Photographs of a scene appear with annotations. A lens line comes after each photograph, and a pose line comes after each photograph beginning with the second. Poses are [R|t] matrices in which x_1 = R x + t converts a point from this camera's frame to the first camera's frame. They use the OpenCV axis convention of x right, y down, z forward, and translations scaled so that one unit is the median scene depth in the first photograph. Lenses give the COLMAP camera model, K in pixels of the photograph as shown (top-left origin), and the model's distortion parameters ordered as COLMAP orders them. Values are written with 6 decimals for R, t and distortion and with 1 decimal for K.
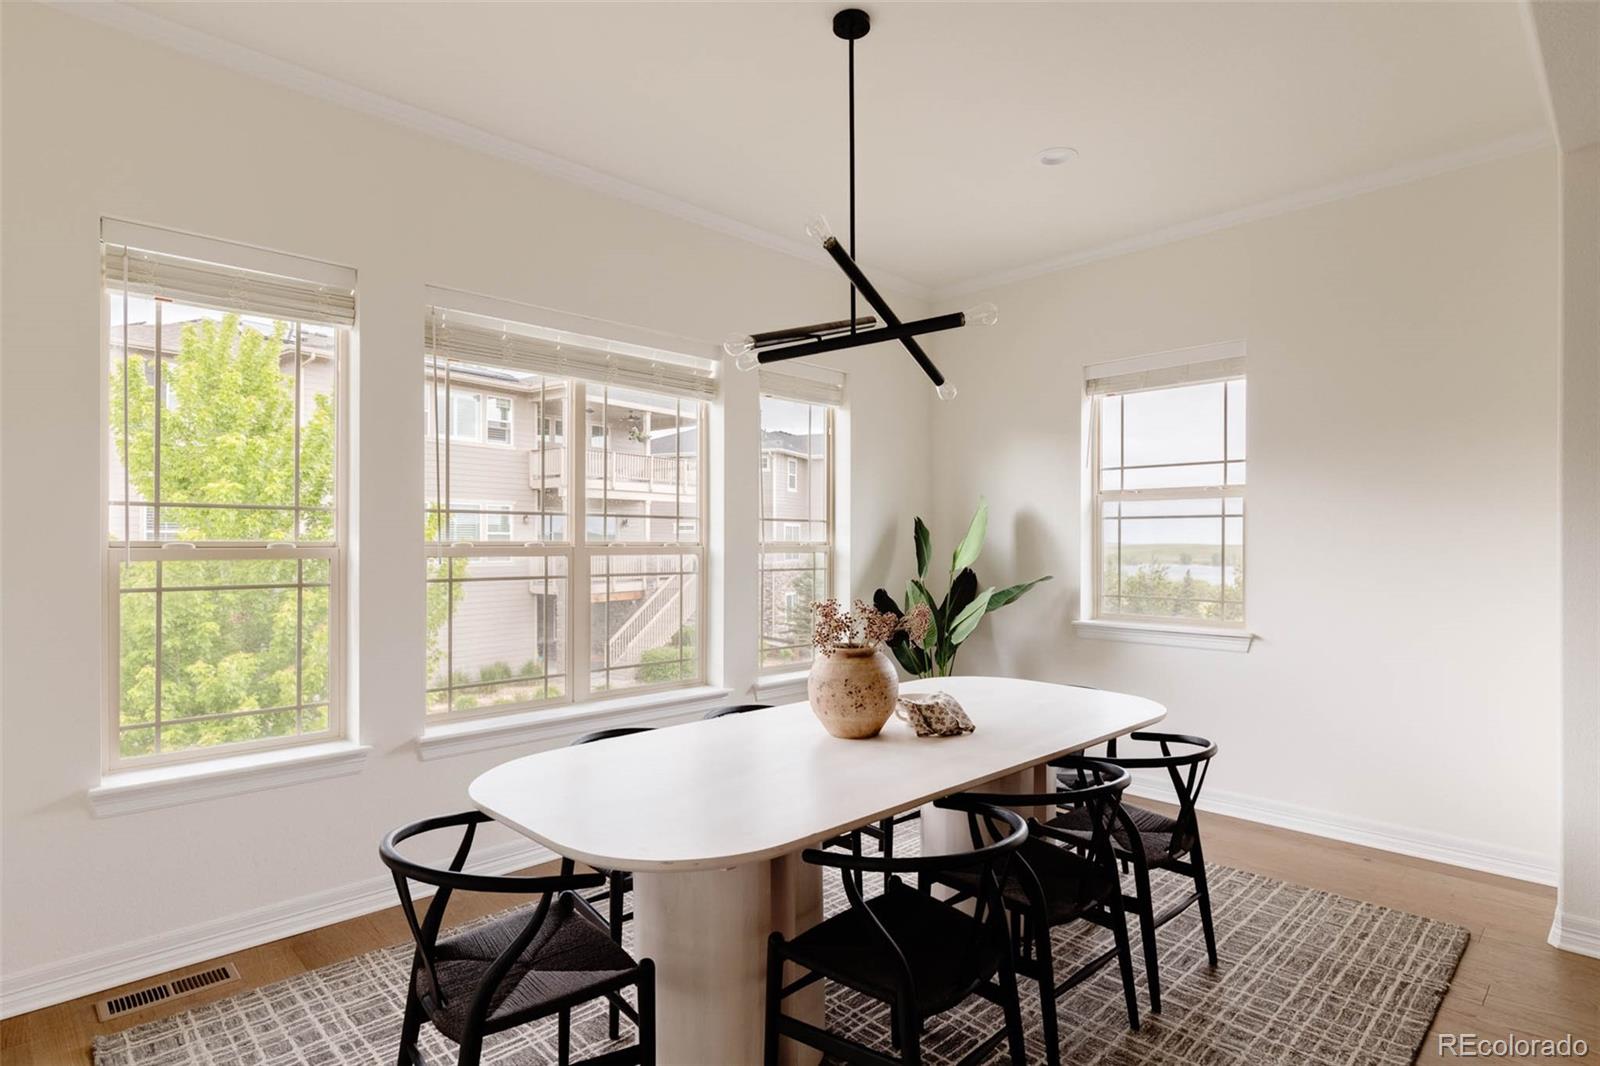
lens RADIAL K [[825.3, 0, 808.8], [0, 825.3, 542.8], [0, 0, 1]] dist [-0.003837, -0.000315]
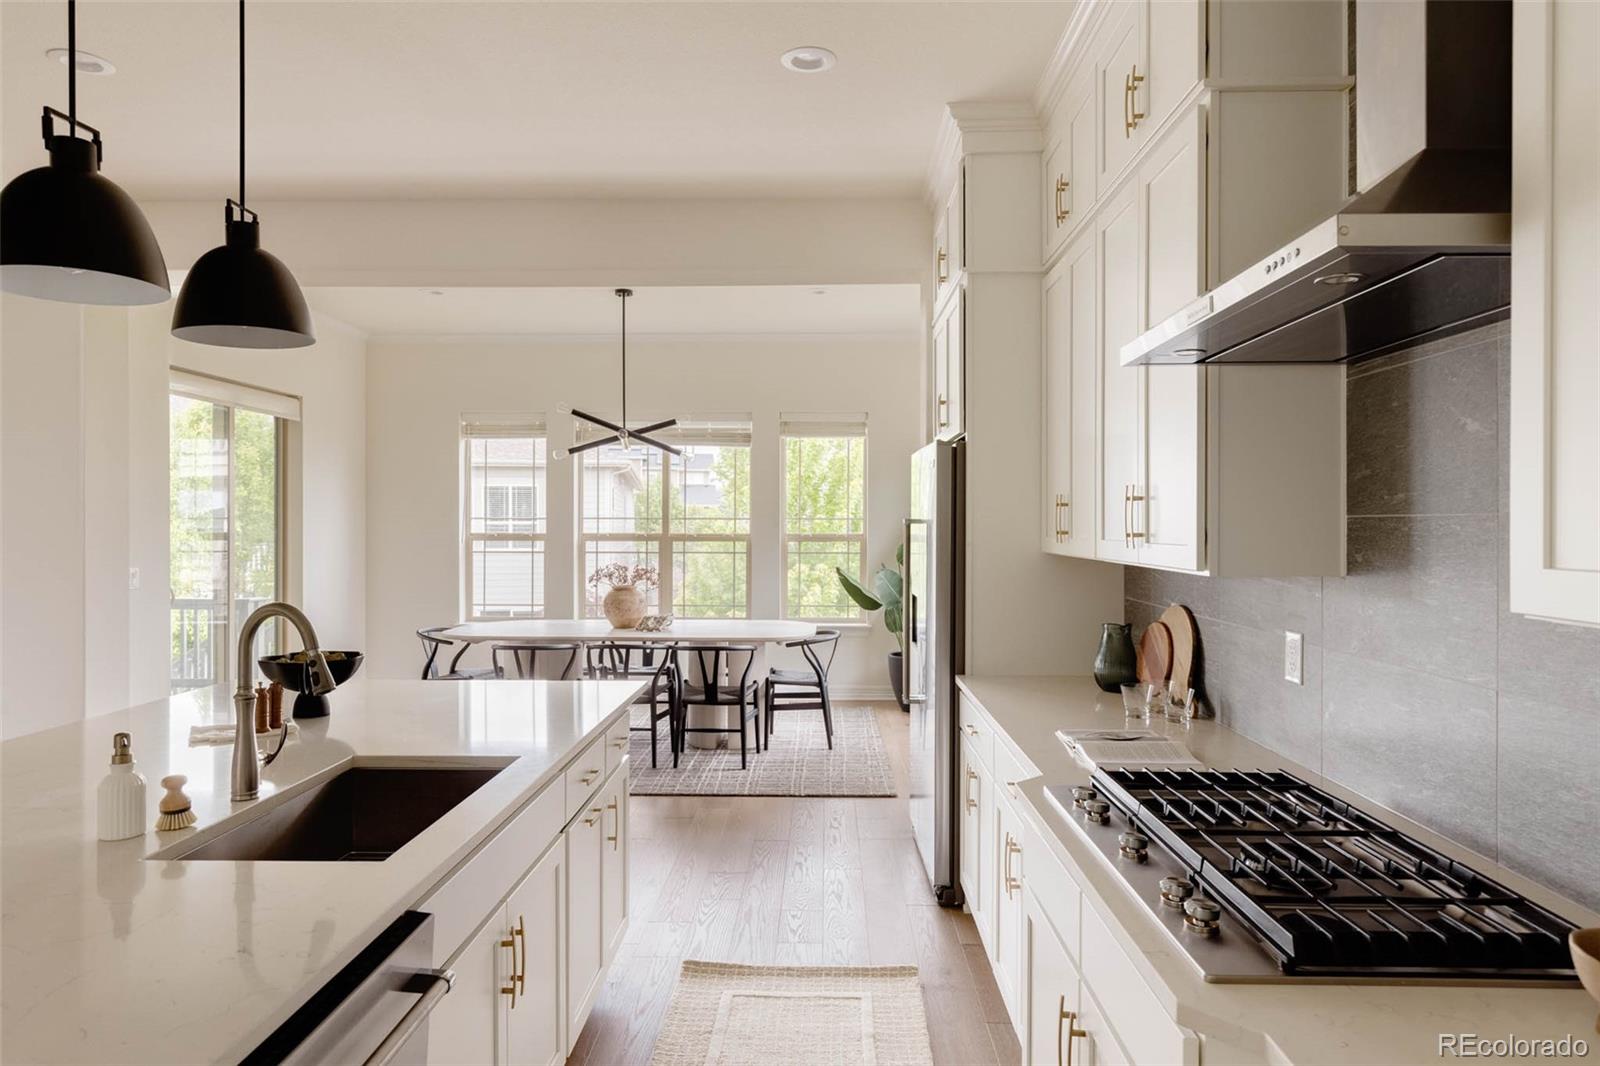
lens RADIAL K [[970.1, 0, 815.0], [0, 970.1, 537.5], [0, 0, 1]] dist [0.004225, -0.000233]
pose [[0.706220, 0.009983, -0.707922, 1.272246], [0.001704, 0.999874, 0.015801, -0.022821], [0.707991, -0.012365, 0.706114, -0.239568]]
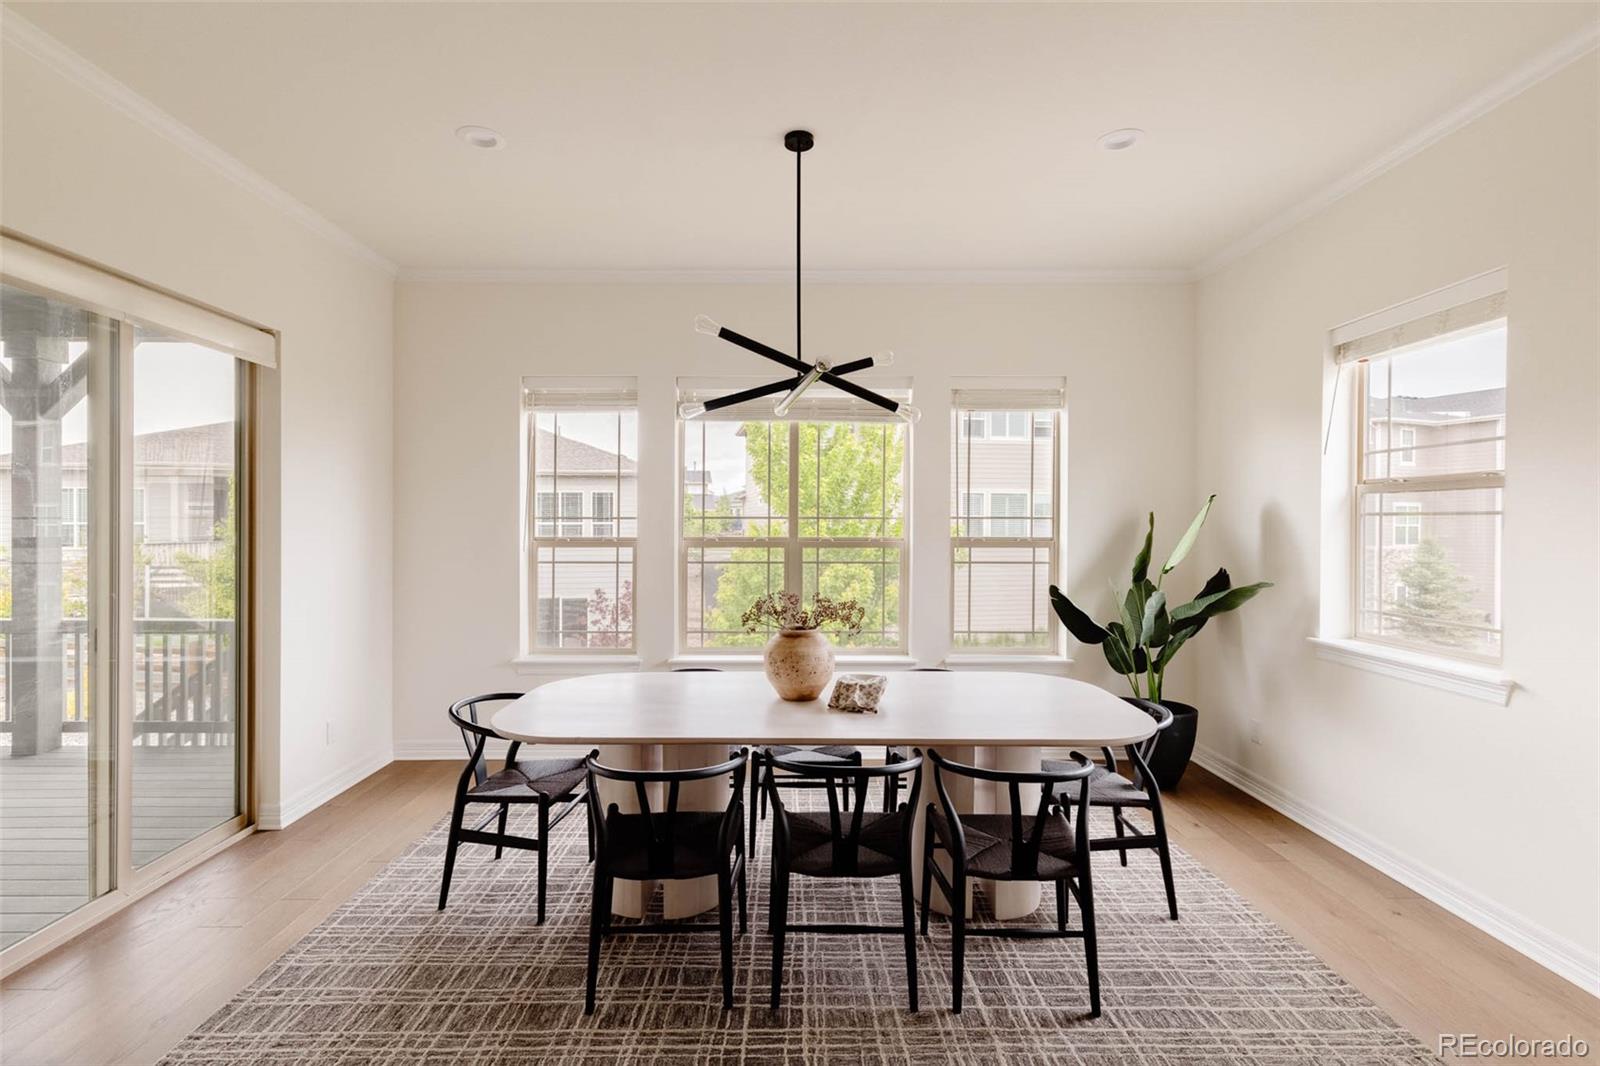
lens RADIAL K [[728.9, 0, 792.7], [0, 728.9, 526.5], [0, 0, 1]] dist [0.007795, 0.000295]
pose [[0.716636, 0.004998, -0.697429, 0.494396], [-0.001238, 0.999982, 0.005894, -0.023293], [0.697446, -0.003360, 0.716630, 0.110079]]
